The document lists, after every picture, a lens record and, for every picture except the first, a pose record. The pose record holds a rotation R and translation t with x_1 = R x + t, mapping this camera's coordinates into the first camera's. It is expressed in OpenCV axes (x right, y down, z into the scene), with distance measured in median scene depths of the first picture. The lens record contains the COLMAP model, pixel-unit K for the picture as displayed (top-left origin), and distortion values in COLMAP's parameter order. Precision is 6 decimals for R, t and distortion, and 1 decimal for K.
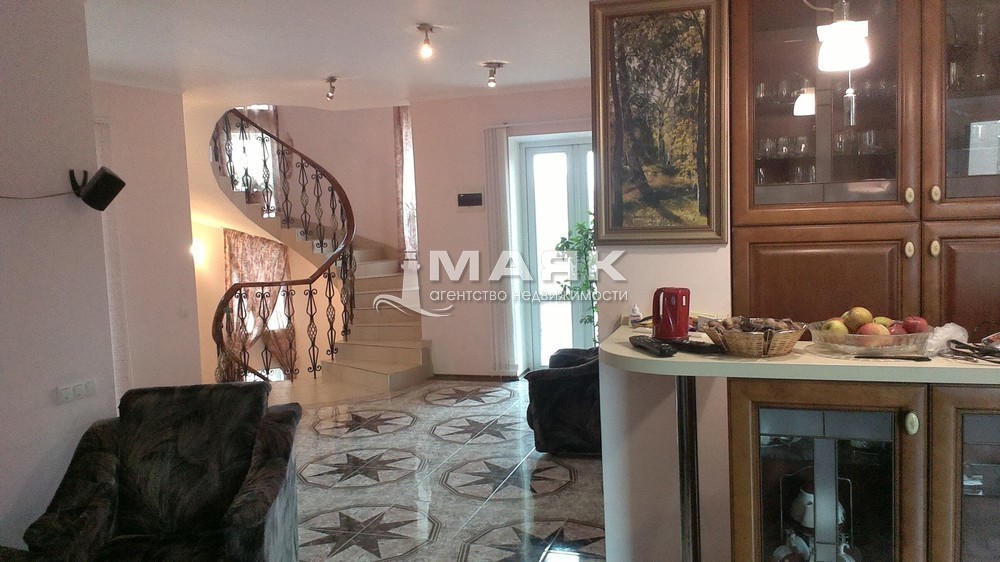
lens RADIAL K [[821.1, 0, 500.0], [0, 821.1, 281.0], [0, 0, 1]] dist [0.002448, -0.006285]
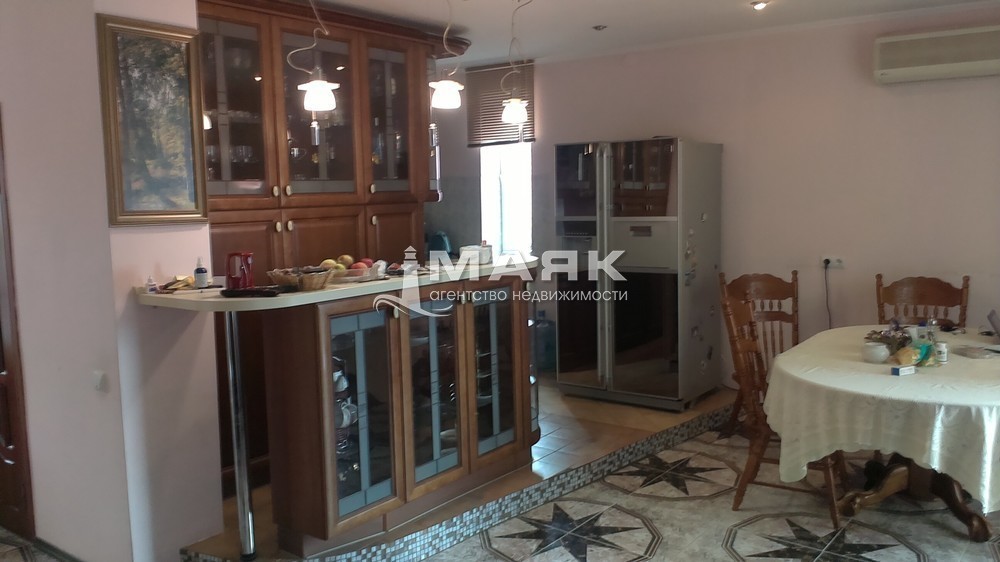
lens RADIAL K [[821.1, 0, 500.0], [0, 821.1, 281.0], [0, 0, 1]] dist [0.002448, -0.006285]
pose [[0.310169, -0.071327, 0.948002, -0.831665], [0.097661, 0.994297, 0.042857, 0.036244], [-0.945652, 0.079290, 0.315366, 0.143353]]
